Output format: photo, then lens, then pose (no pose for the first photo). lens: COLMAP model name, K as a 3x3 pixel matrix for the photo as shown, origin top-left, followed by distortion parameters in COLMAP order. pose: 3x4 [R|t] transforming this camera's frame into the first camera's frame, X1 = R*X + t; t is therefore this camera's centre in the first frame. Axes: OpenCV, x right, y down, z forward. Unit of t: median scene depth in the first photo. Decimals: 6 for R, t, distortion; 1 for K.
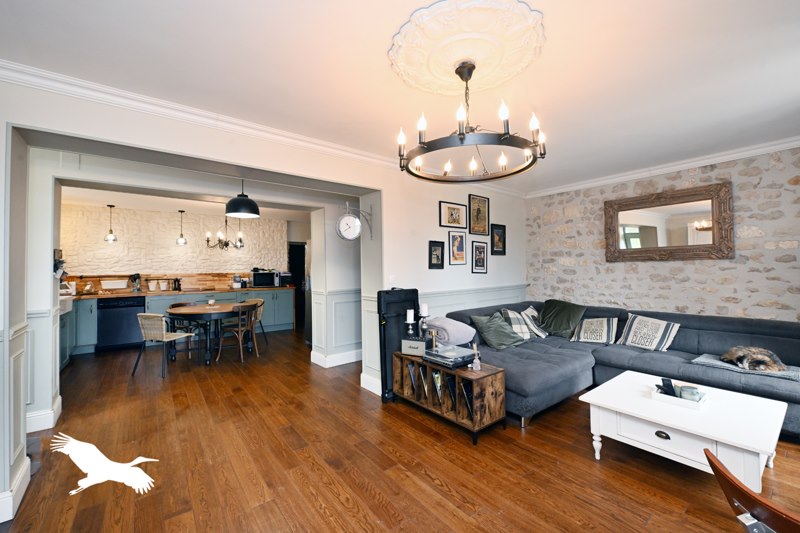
lens RADIAL K [[327.0, 0, 404.2], [0, 327.0, 264.5], [0, 0, 1]] dist [-0.003542, -0.000239]
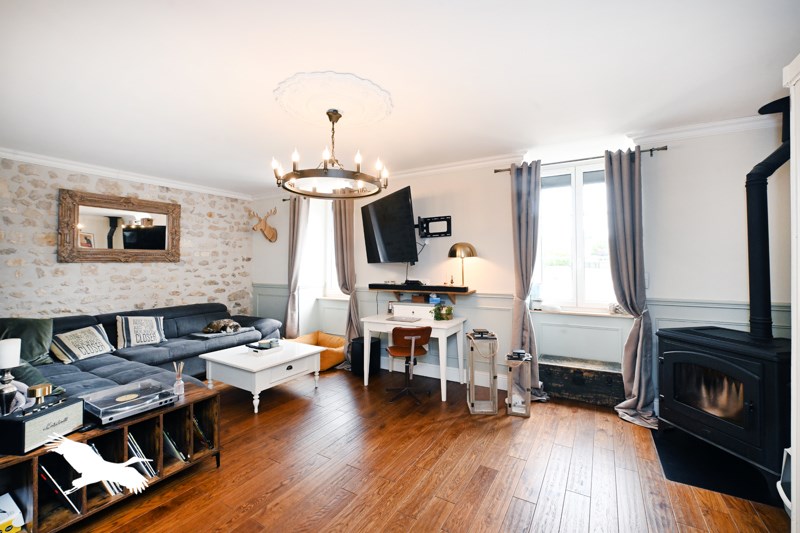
lens RADIAL K [[327.0, 0, 402.1], [0, 327.0, 263.3], [0, 0, 1]] dist [-0.003542, -0.000239]
pose [[-0.344481, 0.018607, 0.938609, -0.860470], [-0.002811, 0.999779, -0.020852, 0.017966], [-0.938789, -0.009822, -0.344353, 0.907345]]
